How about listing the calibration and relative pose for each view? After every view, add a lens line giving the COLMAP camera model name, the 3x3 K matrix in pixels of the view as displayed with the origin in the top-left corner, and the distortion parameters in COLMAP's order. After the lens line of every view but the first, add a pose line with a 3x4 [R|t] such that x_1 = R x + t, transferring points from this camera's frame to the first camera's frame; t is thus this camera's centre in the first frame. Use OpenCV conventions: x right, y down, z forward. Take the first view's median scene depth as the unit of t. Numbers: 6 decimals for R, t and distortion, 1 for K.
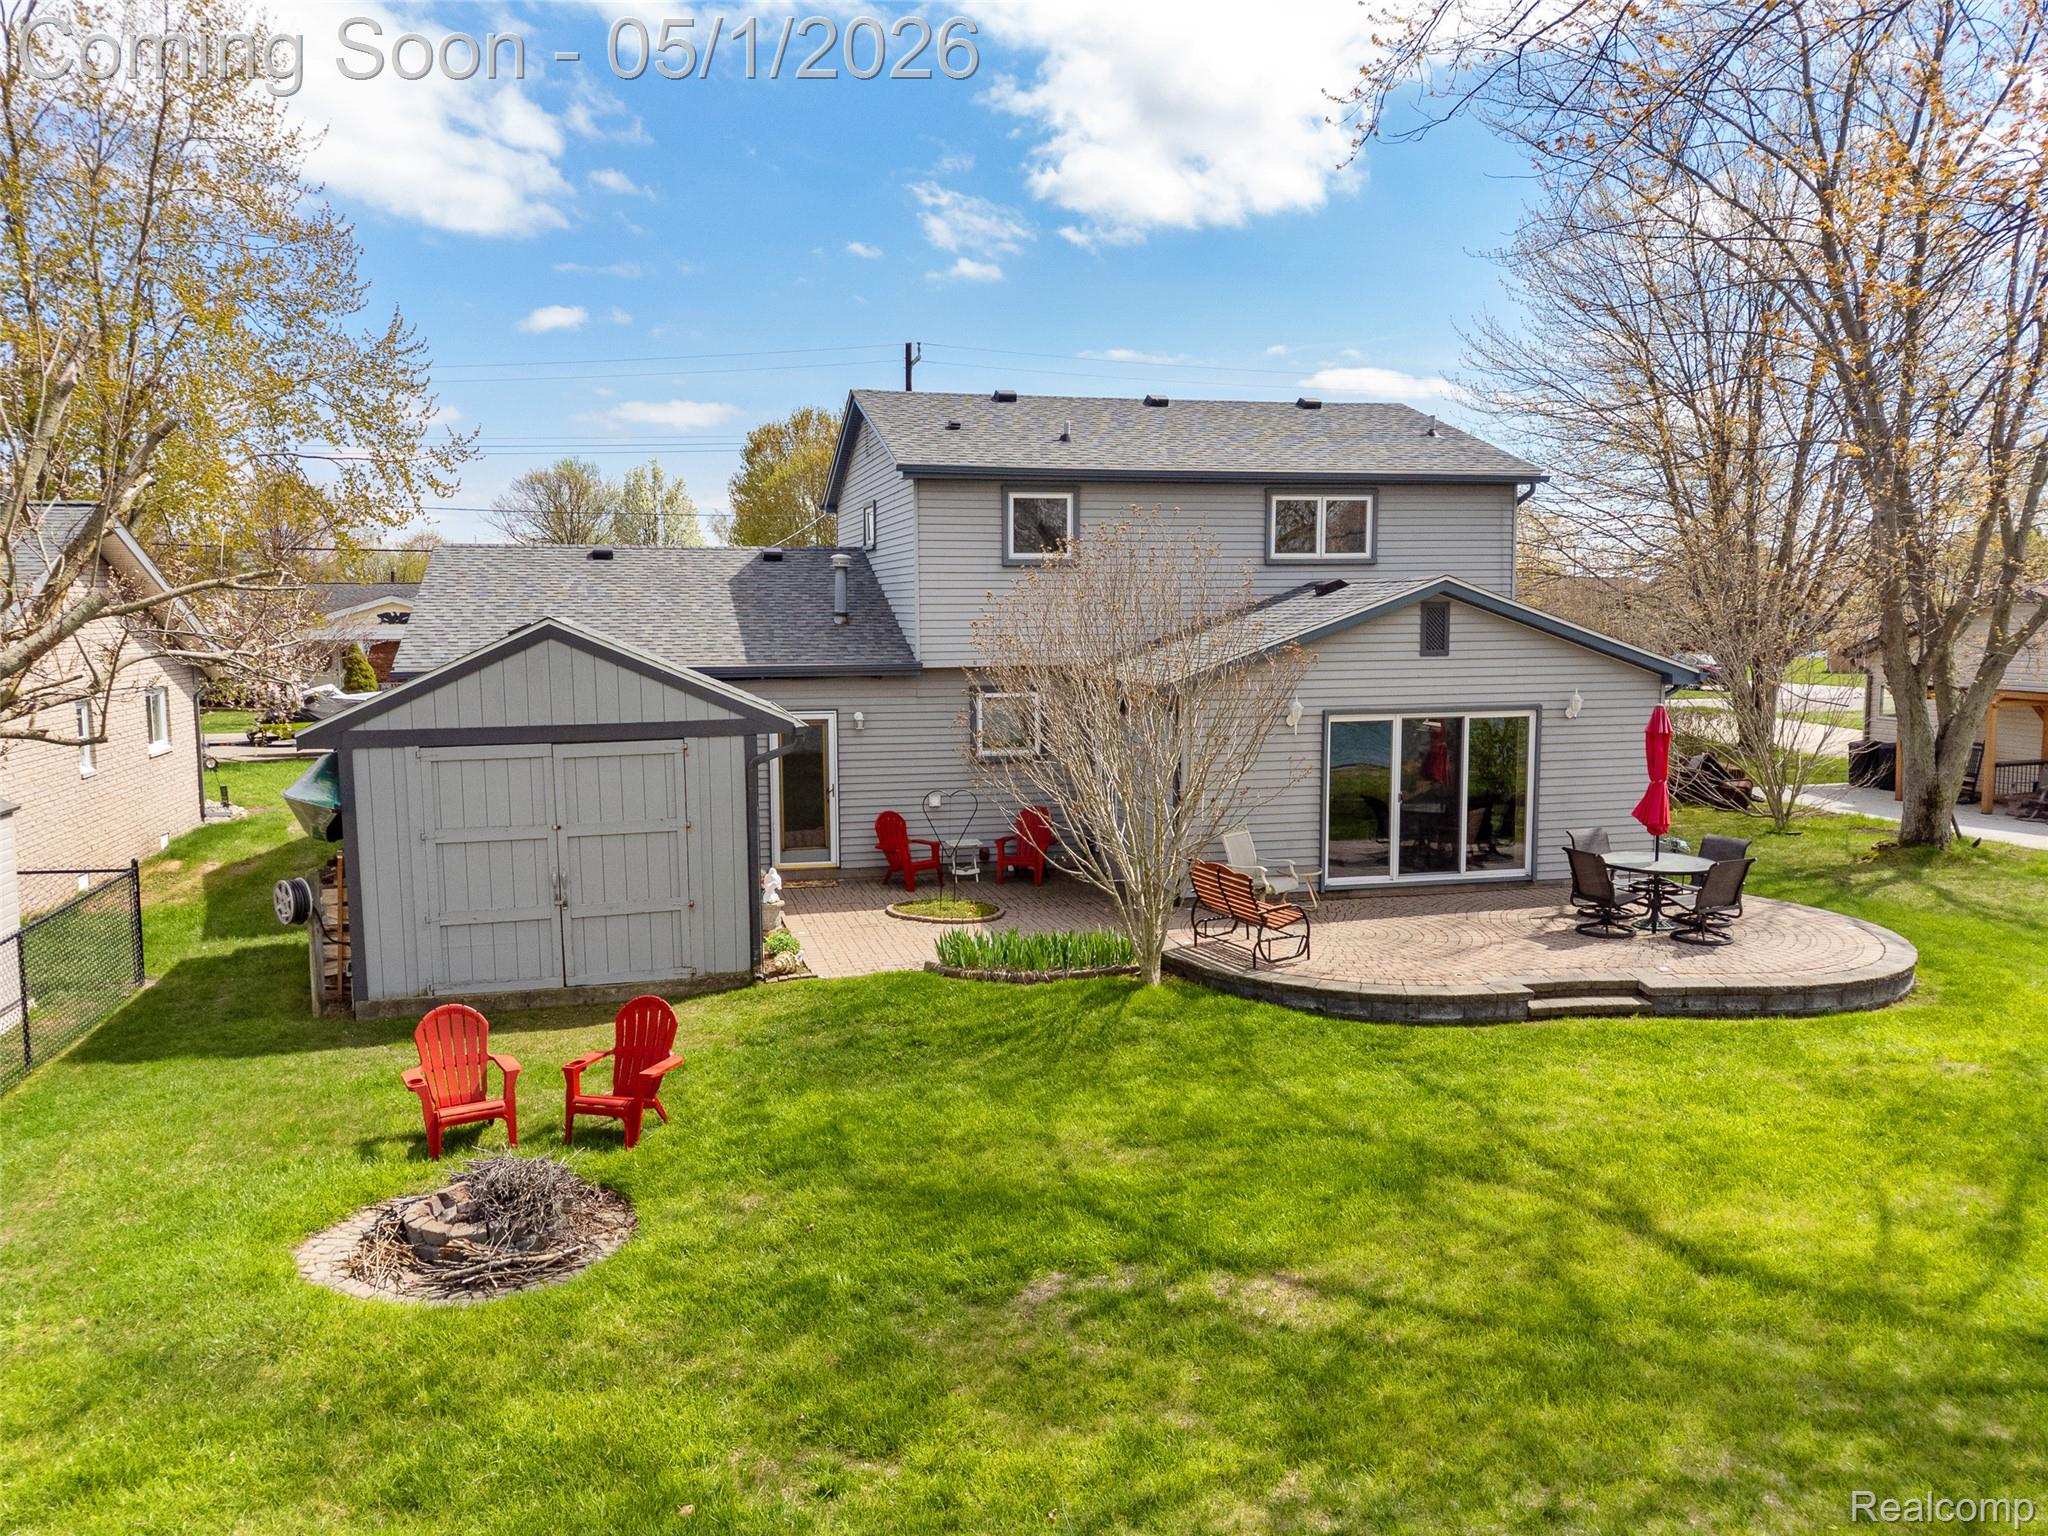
lens RADIAL K [[1509.1, 0, 1024.0], [0, 1509.1, 768.0], [0, 0, 1]] dist [0.000962, 0.005868]
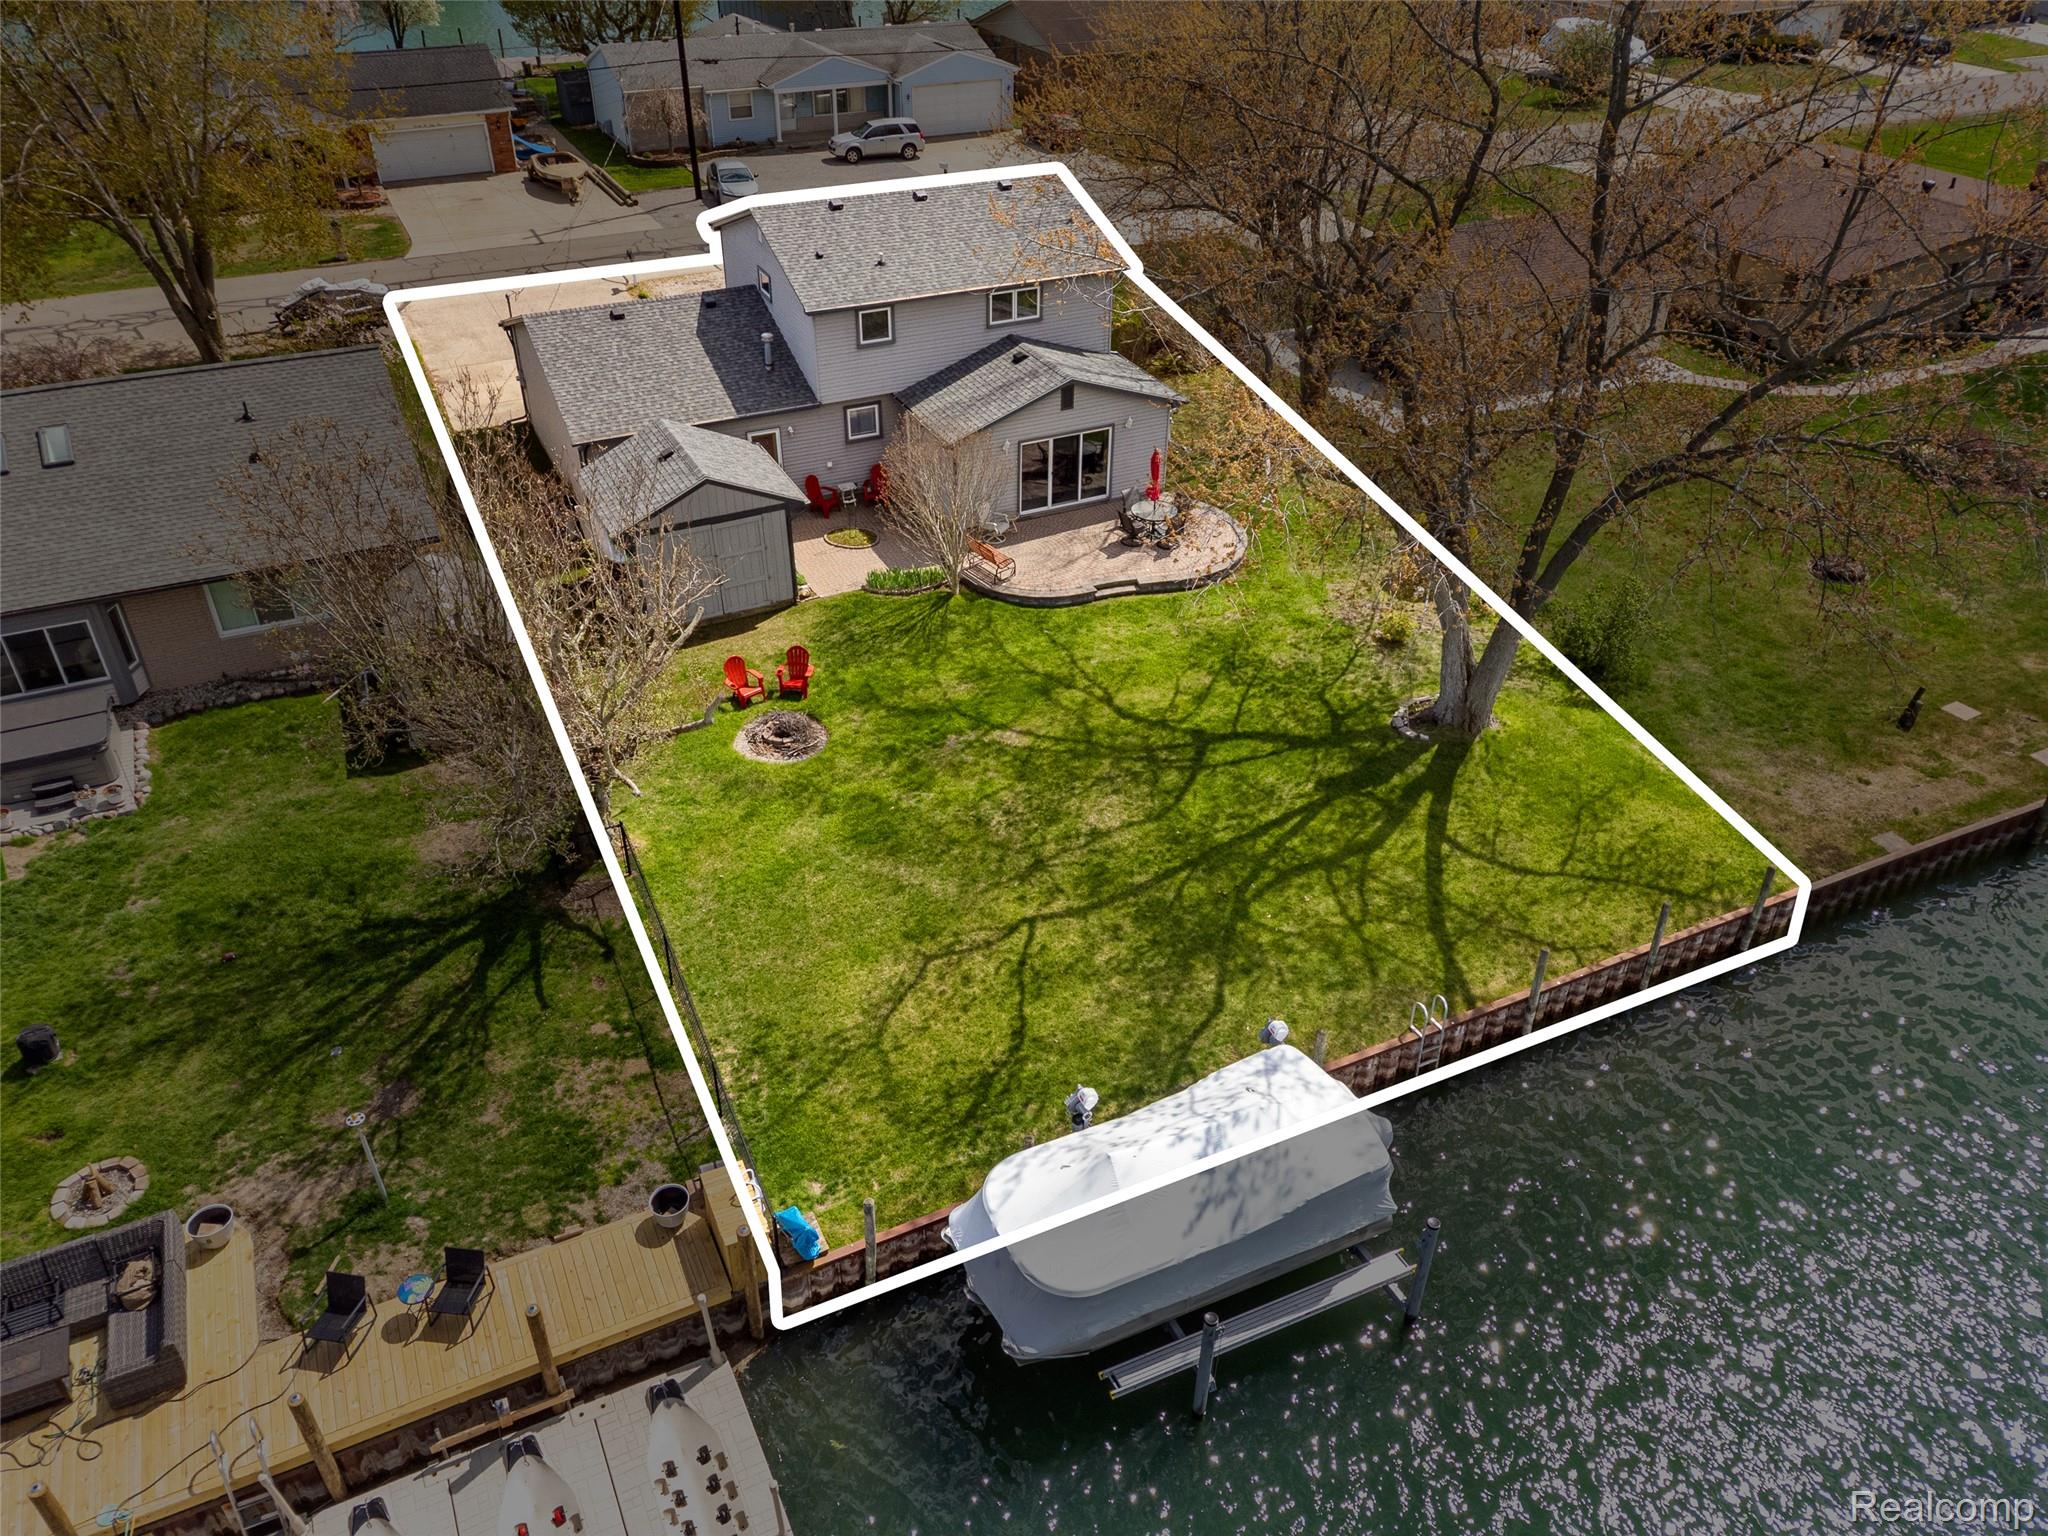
lens RADIAL K [[1509.1, 0, 1024.0], [0, 1509.1, 768.0], [0, 0, 1]] dist [0.000962, 0.005868]
pose [[0.977316, -0.104598, 0.184156, -0.400803], [-0.000650, 0.868044, 0.496487, -1.149148], [-0.211787, -0.485345, 0.848285, -1.778446]]
